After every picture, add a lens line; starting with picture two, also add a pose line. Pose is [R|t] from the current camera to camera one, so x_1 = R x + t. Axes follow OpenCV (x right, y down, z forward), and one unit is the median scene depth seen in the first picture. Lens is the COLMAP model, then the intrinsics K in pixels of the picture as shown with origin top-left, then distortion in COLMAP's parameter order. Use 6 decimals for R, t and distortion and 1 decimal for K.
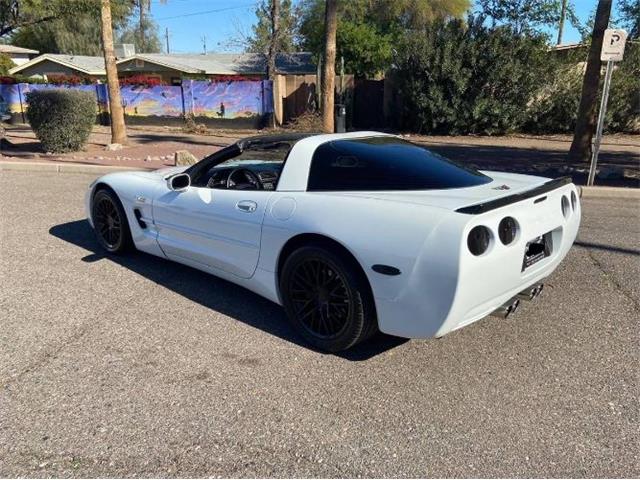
lens RADIAL K [[510.3, 0, 312.1], [0, 510.3, 239.9], [0, 0, 1]] dist [0.126910, -0.155181]
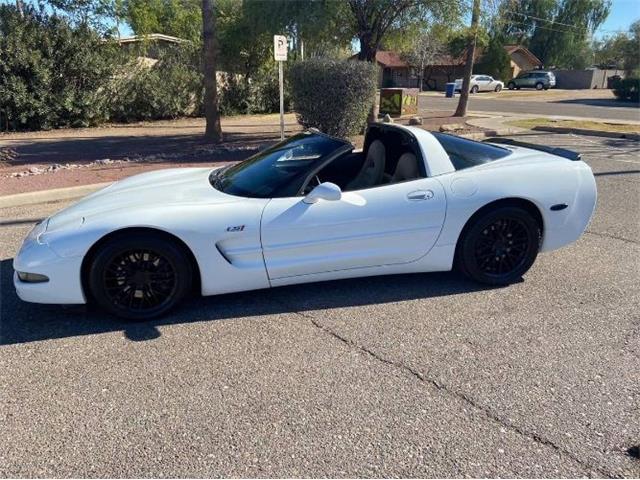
lens RADIAL K [[479.2, 0, 320.0], [0, 479.2, 240.0], [0, 0, 1]] dist [0.116584, -0.148433]
pose [[0.557231, -0.269281, 0.785482, -0.207877], [0.239132, 0.957921, 0.158754, -0.036393], [-0.795179, 0.099371, 0.598177, 0.106471]]
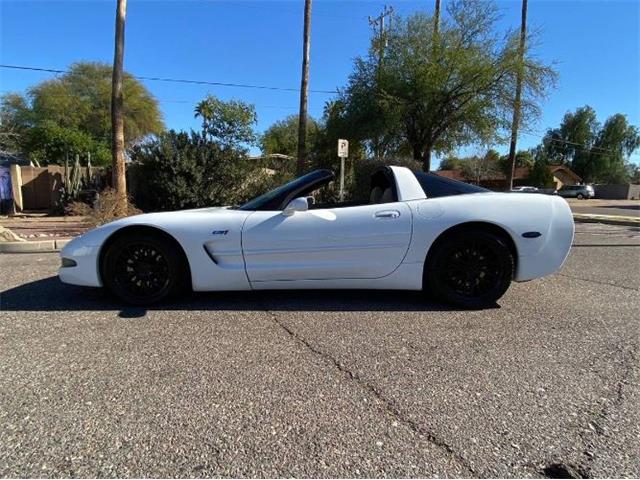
lens RADIAL K [[360.2, 0, 320.0], [0, 360.2, 240.0], [0, 0, 1]] dist [0.051173, -0.051918]
pose [[0.726901, -0.090328, 0.680776, -0.158874], [0.190666, 0.978884, -0.073703, 0.005042], [-0.659744, 0.183376, 0.728774, 0.093548]]
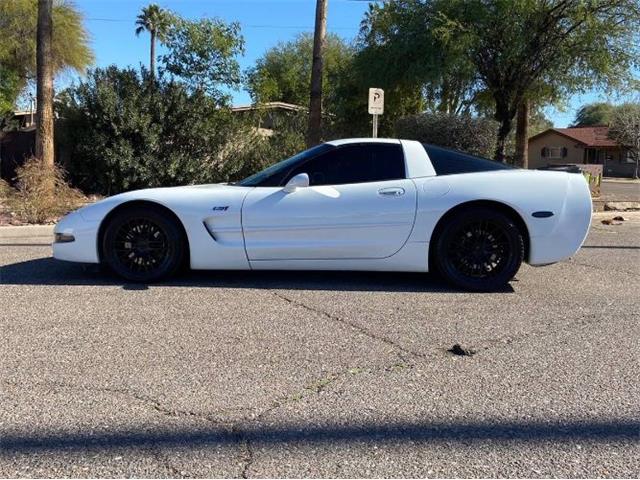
lens RADIAL K [[661.4, 0, 310.1], [0, 661.4, 240.4], [0, 0, 1]] dist [0.082611, -0.017183]
pose [[0.770150, -0.066330, 0.634404, -0.237456], [0.169963, 0.979961, -0.103870, 0.032455], [-0.614802, 0.187821, 0.765991, -0.006117]]
